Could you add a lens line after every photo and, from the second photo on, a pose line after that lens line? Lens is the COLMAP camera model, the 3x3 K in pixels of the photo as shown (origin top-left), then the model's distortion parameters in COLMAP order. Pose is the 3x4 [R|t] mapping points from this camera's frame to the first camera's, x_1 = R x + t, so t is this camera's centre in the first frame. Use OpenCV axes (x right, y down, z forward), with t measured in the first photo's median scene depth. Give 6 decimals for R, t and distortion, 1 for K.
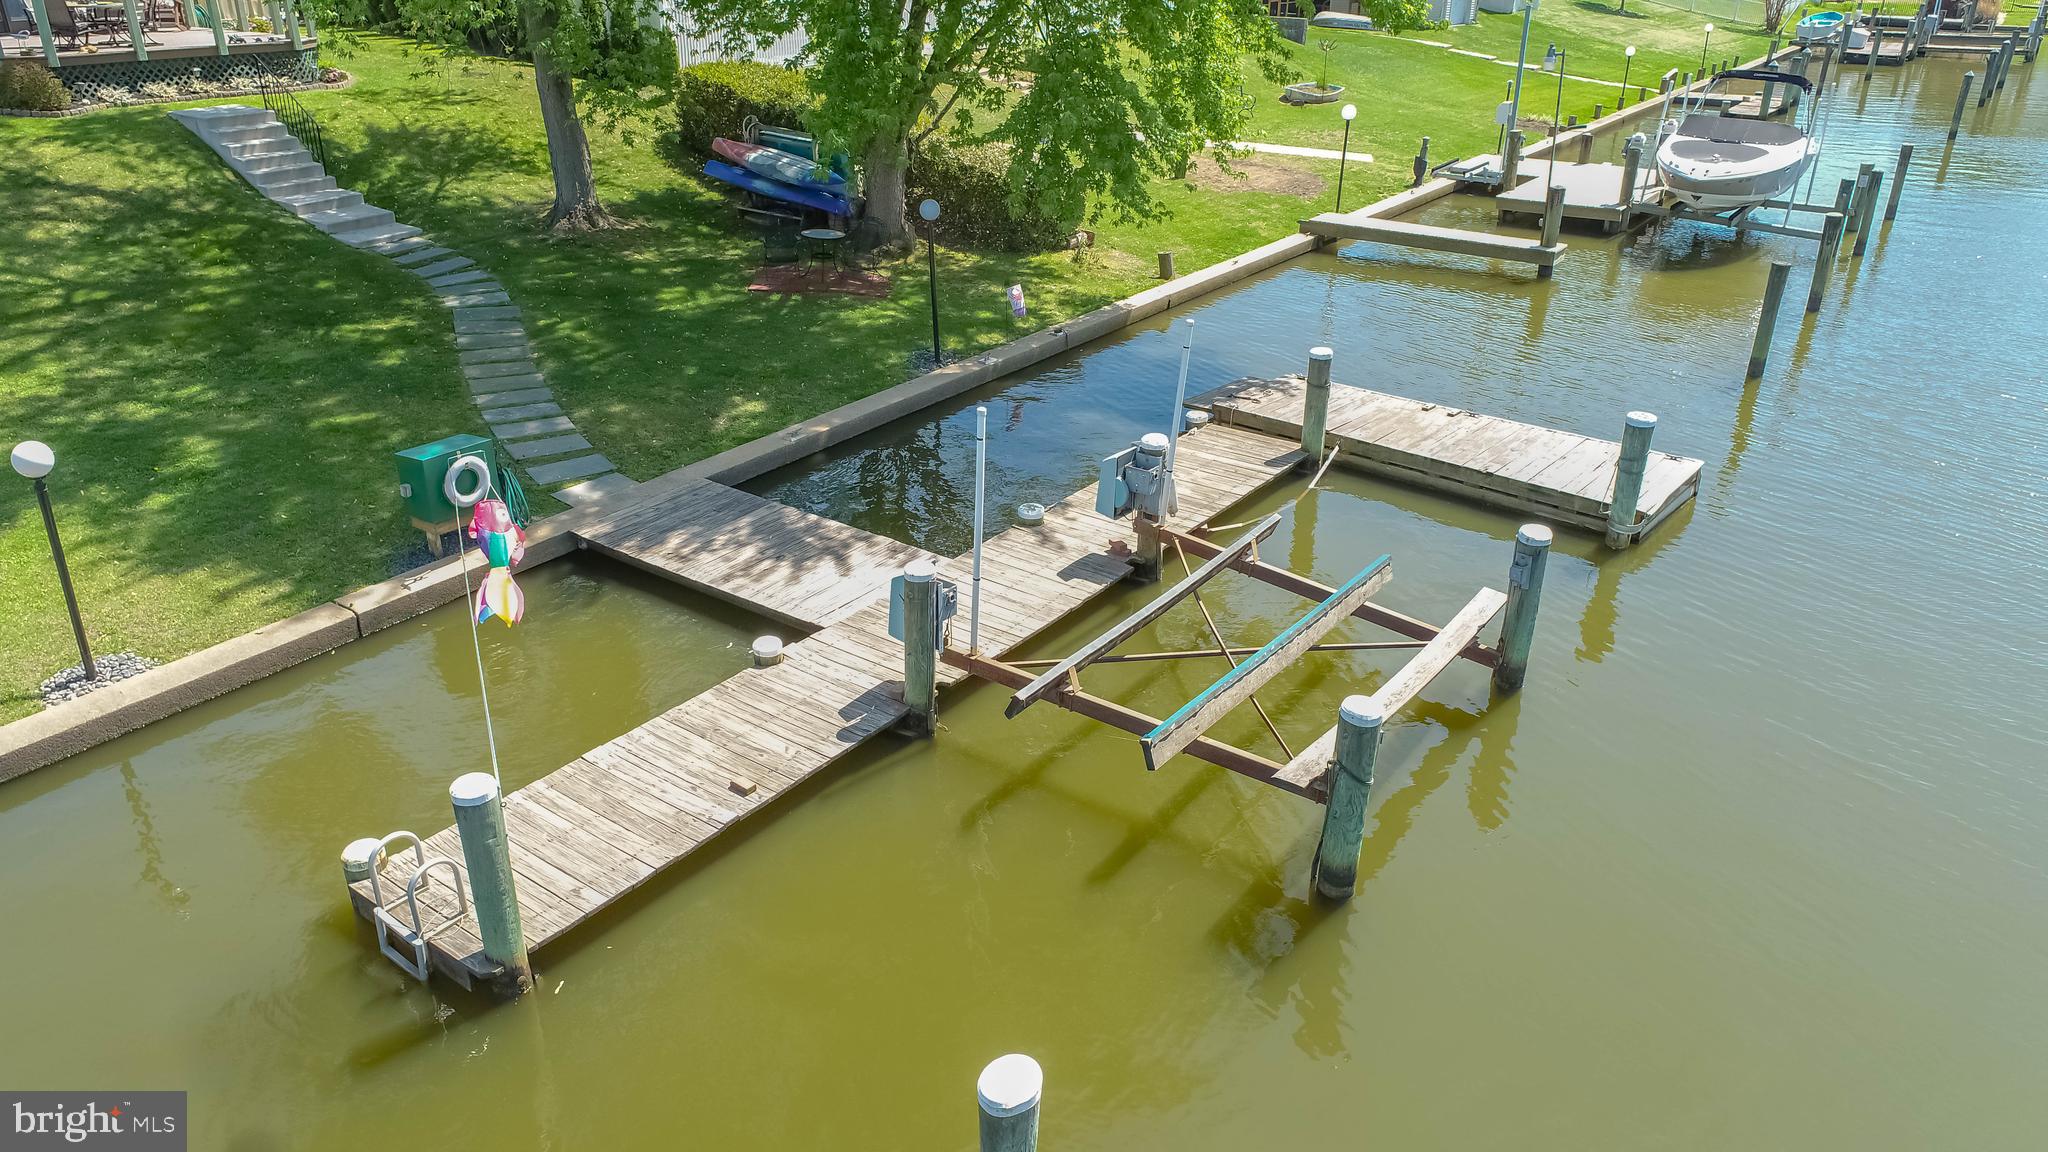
lens RADIAL K [[1393.7, 0, 1033.2], [0, 1393.7, 565.4], [0, 0, 1]] dist [-0.014481, 0.008950]
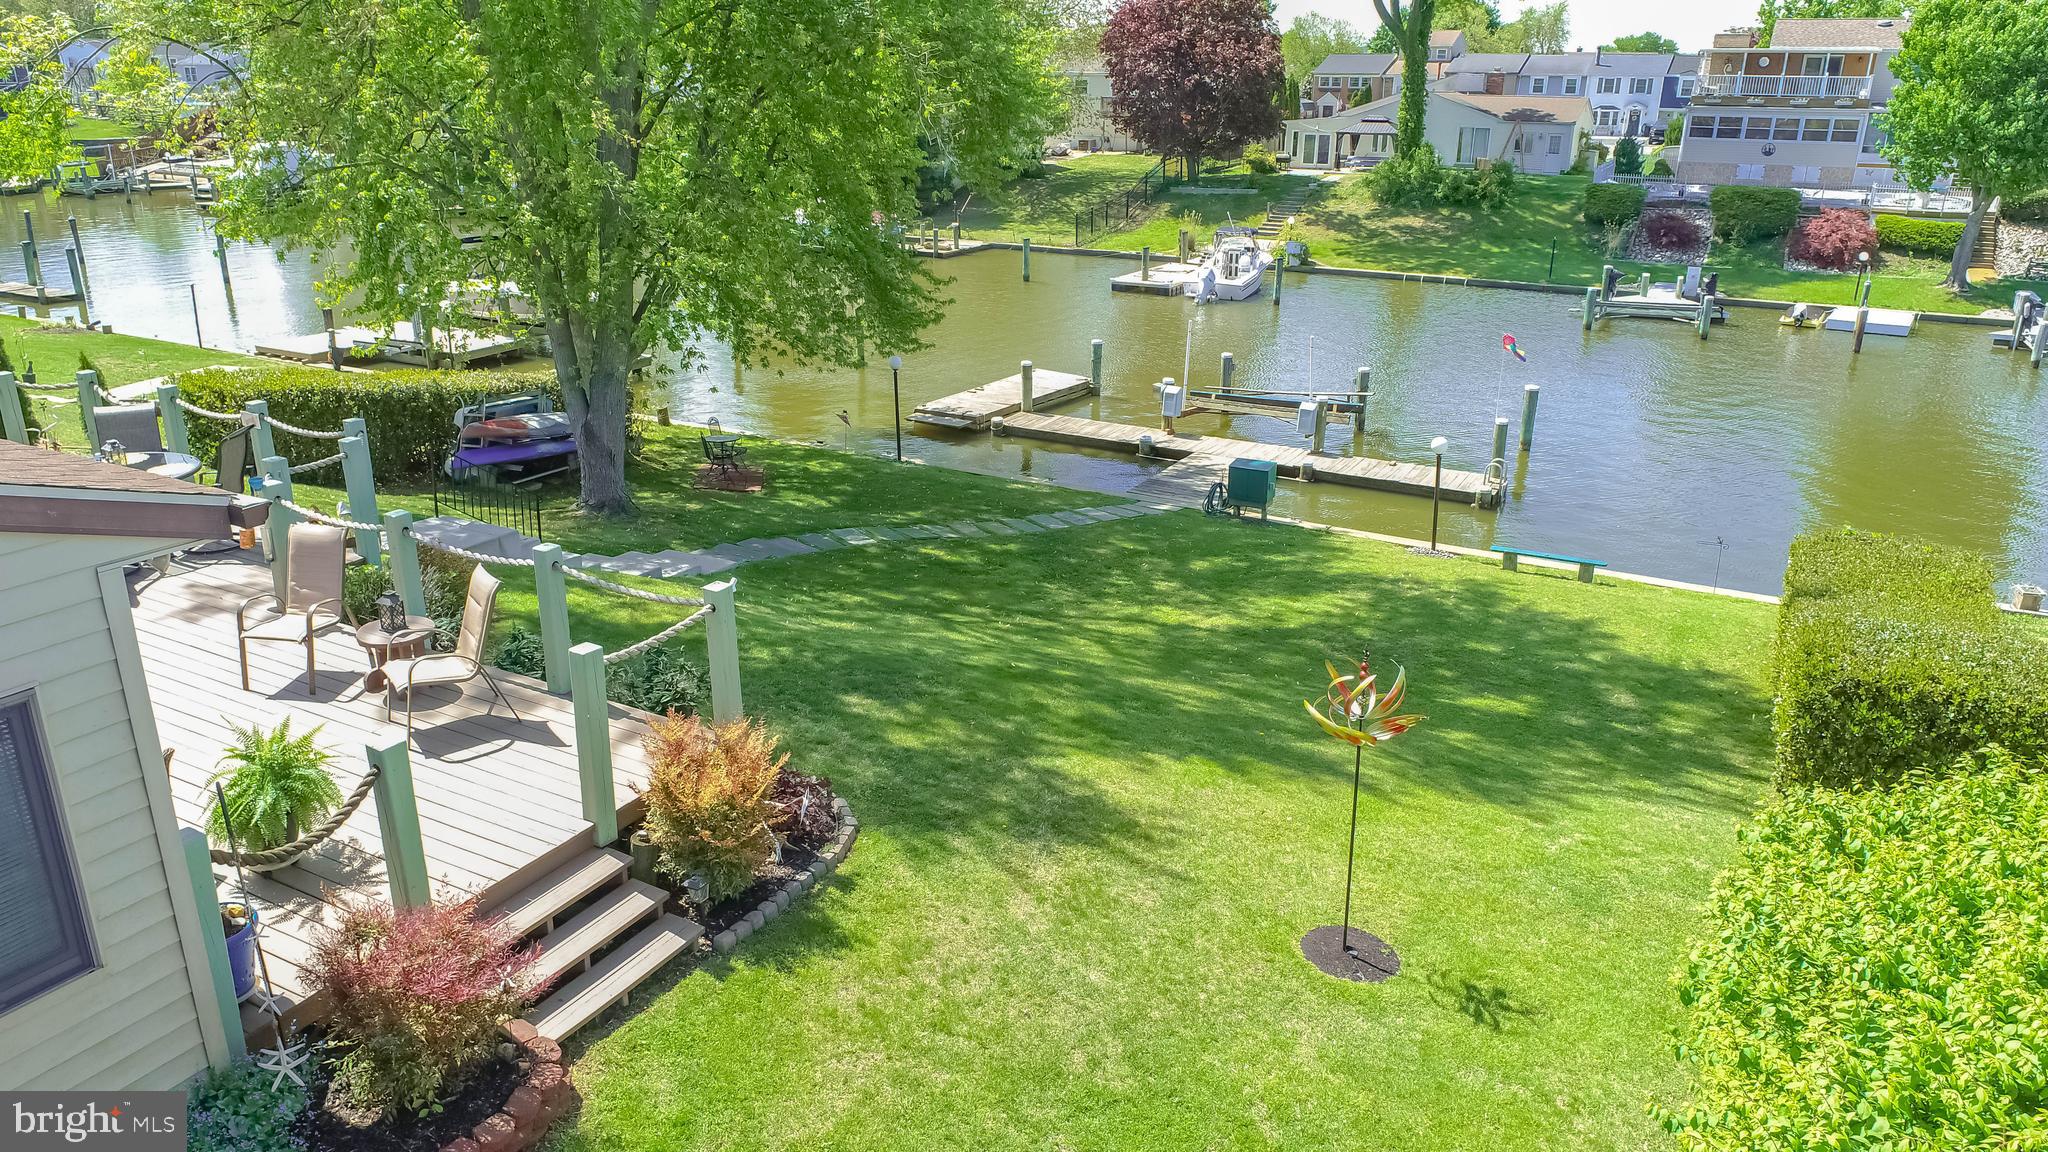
lens RADIAL K [[1393.7, 0, 1021.0], [0, 1393.7, 578.9], [0, 0, 1]] dist [-0.014481, 0.008950]
pose [[-0.119075, -0.344217, 0.931309, -1.650721], [0.416122, 0.834329, 0.361577, -0.574582], [-0.901479, 0.430593, 0.043889, 0.961499]]
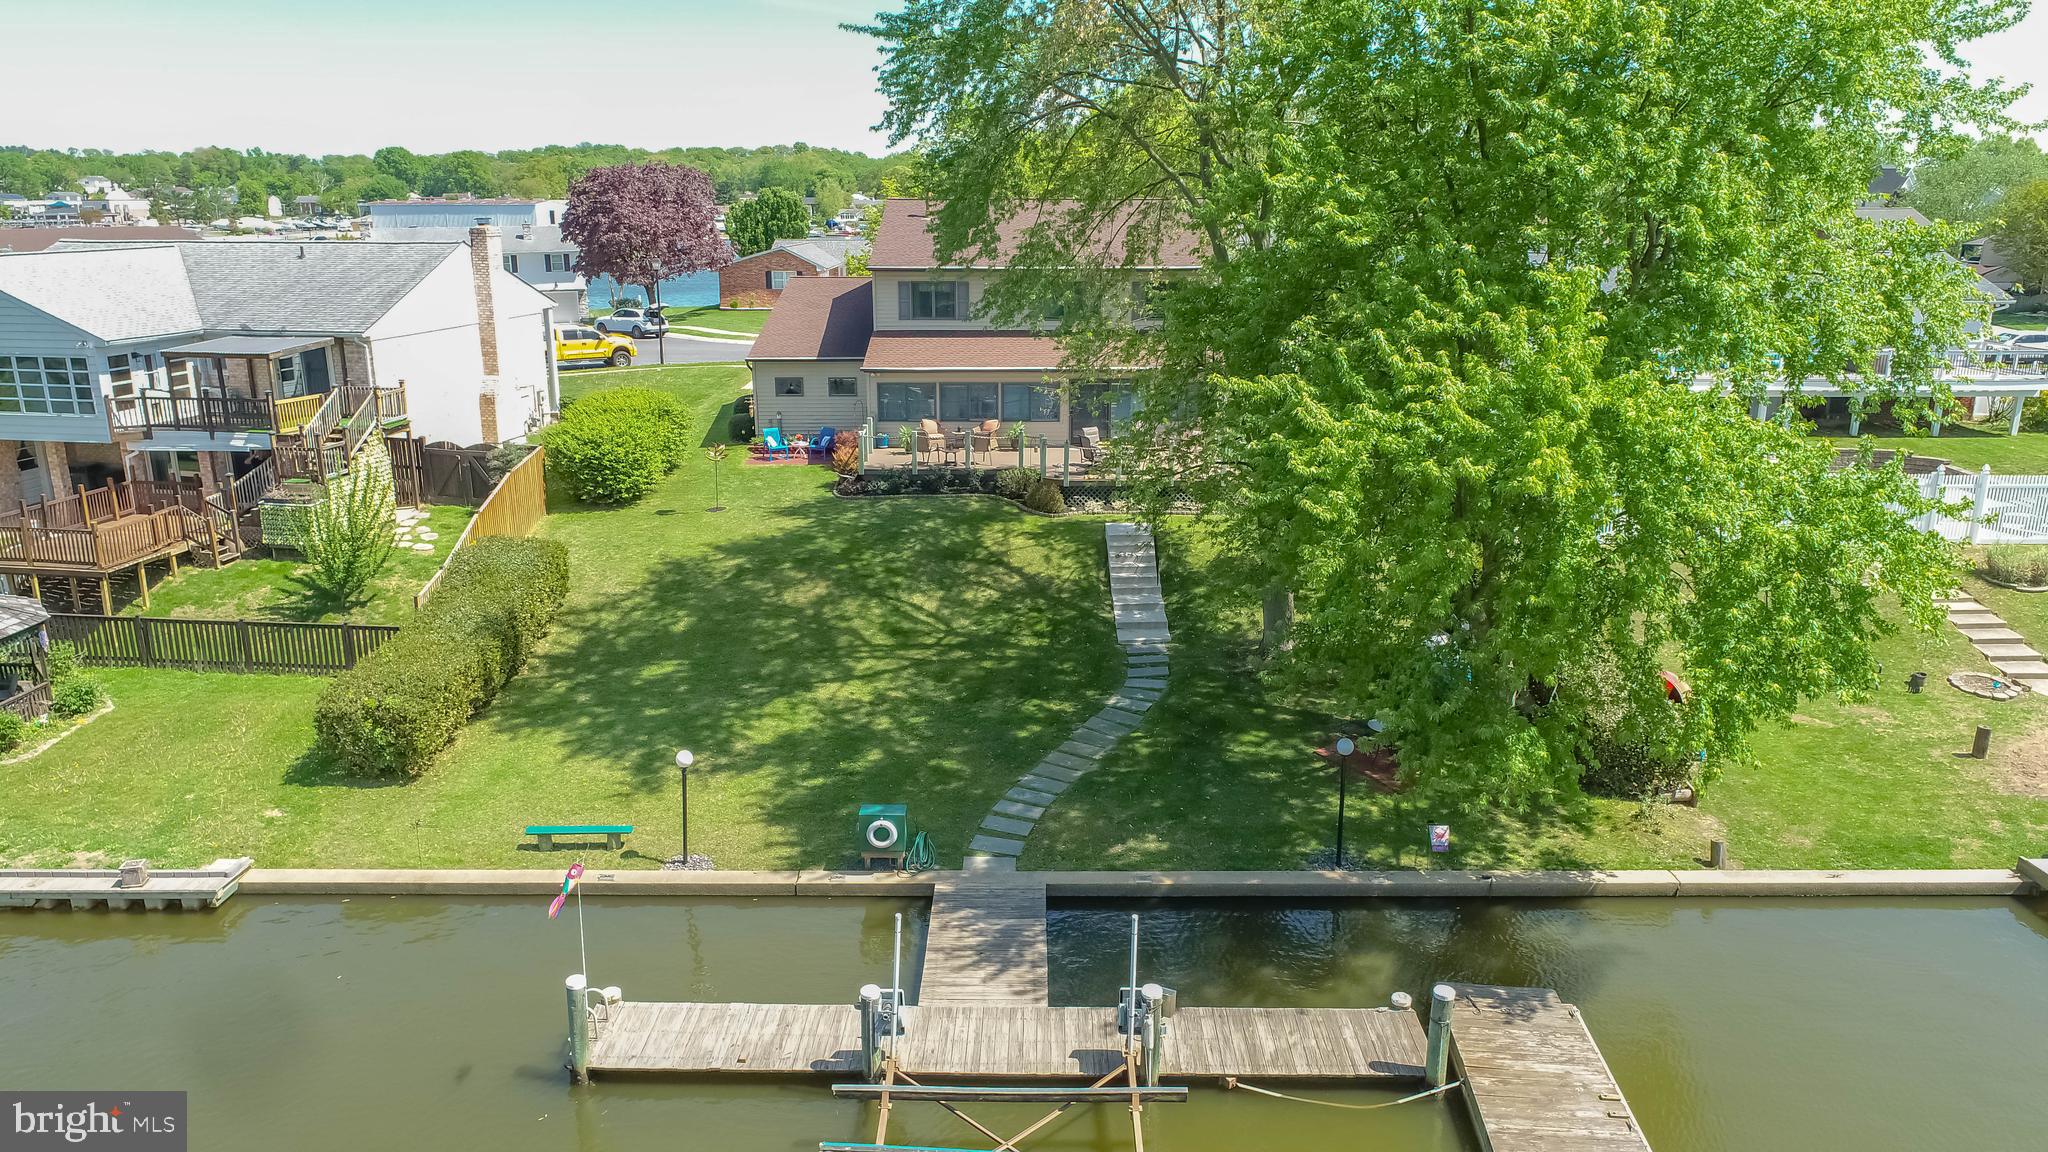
lens RADIAL K [[1393.7, 0, 1019.1], [0, 1393.7, 572.1], [0, 0, 1]] dist [-0.014481, 0.008950]
pose [[0.571195, 0.205862, -0.794580, 0.744650], [-0.342323, 0.939579, -0.002655, -0.315140], [0.746024, 0.273519, 0.607154, 0.000450]]
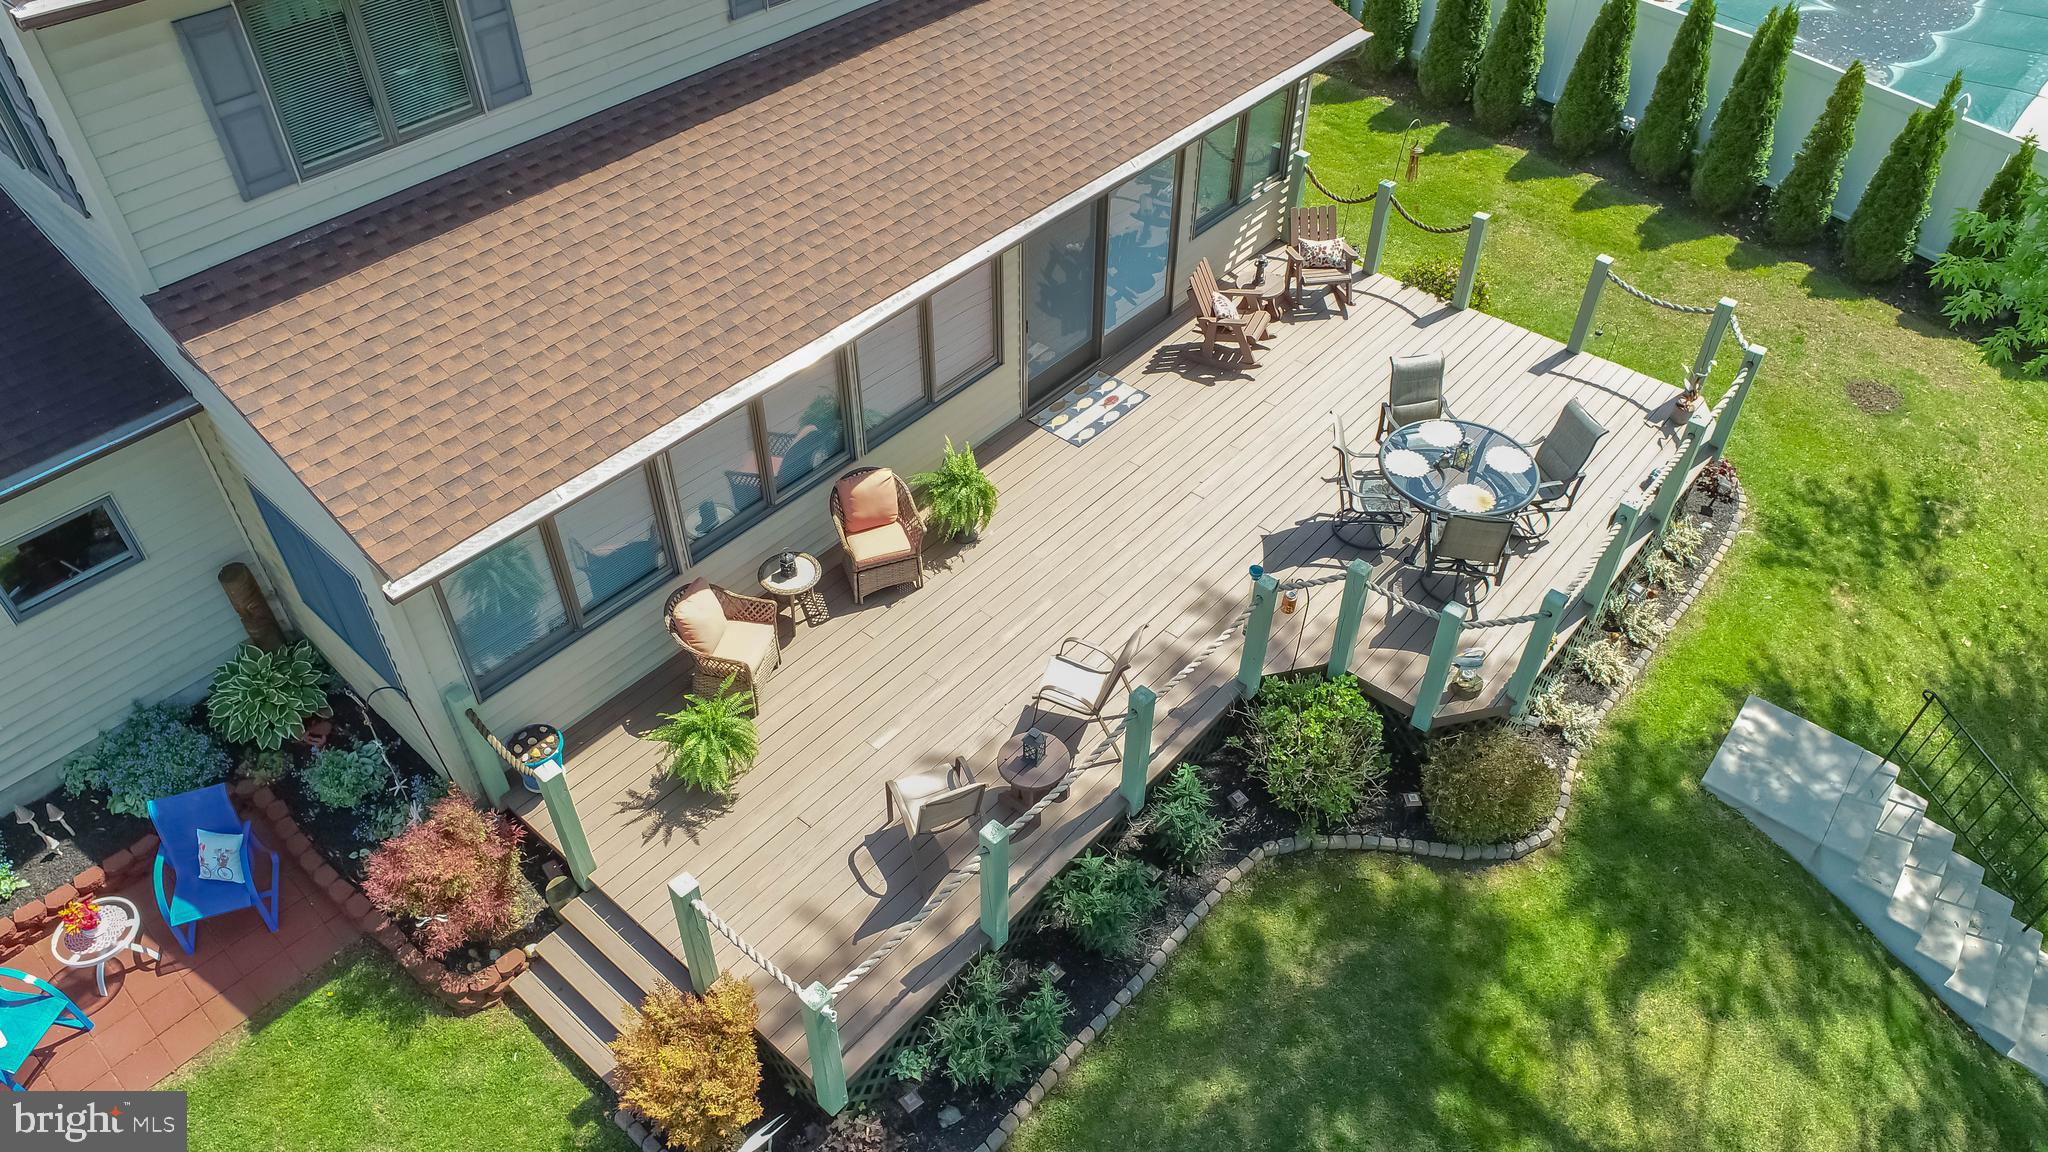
lens RADIAL K [[1393.7, 0, 1026.5], [0, 1393.7, 587.9], [0, 0, 1]] dist [-0.014481, 0.008950]
pose [[0.995374, 0.064477, -0.071224, -1.089731], [-0.039316, 0.949800, 0.310378, -0.700620], [0.087661, -0.306142, 0.947941, 0.711131]]
